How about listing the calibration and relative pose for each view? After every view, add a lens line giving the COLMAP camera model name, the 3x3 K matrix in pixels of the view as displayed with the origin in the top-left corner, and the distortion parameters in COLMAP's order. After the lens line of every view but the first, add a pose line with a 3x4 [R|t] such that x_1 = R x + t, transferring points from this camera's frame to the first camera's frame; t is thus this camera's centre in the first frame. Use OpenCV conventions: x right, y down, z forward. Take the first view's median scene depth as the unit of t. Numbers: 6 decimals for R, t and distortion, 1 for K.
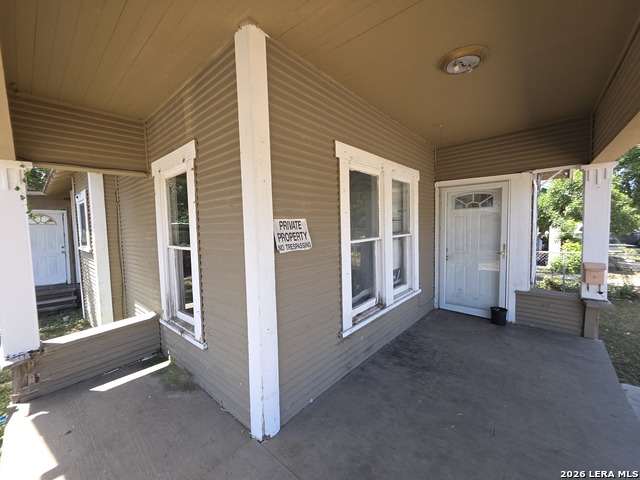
lens RADIAL K [[254.0, 0, 320.2], [0, 254.0, 241.5], [0, 0, 1]] dist [0.001970, -0.000351]
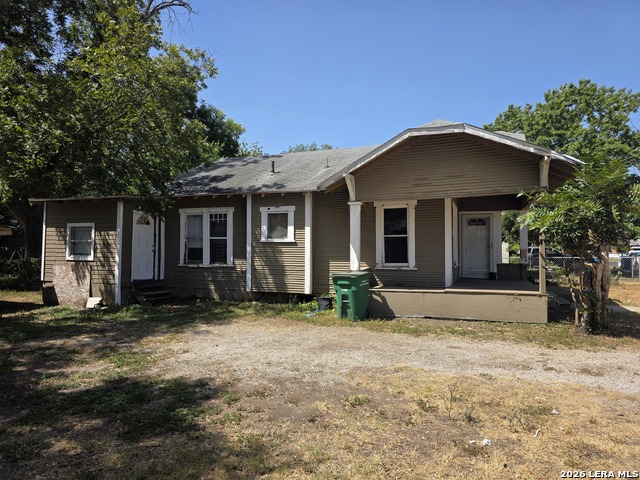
lens RADIAL K [[424.7, 0, 318.3], [0, 424.7, 243.3], [0, 0, 1]] dist [0.025255, -0.006938]
pose [[0.938527, 0.027696, 0.344092, -1.675448], [-0.001574, 0.997109, -0.075965, 0.257075], [-0.345202, 0.070754, 0.935858, -1.653396]]
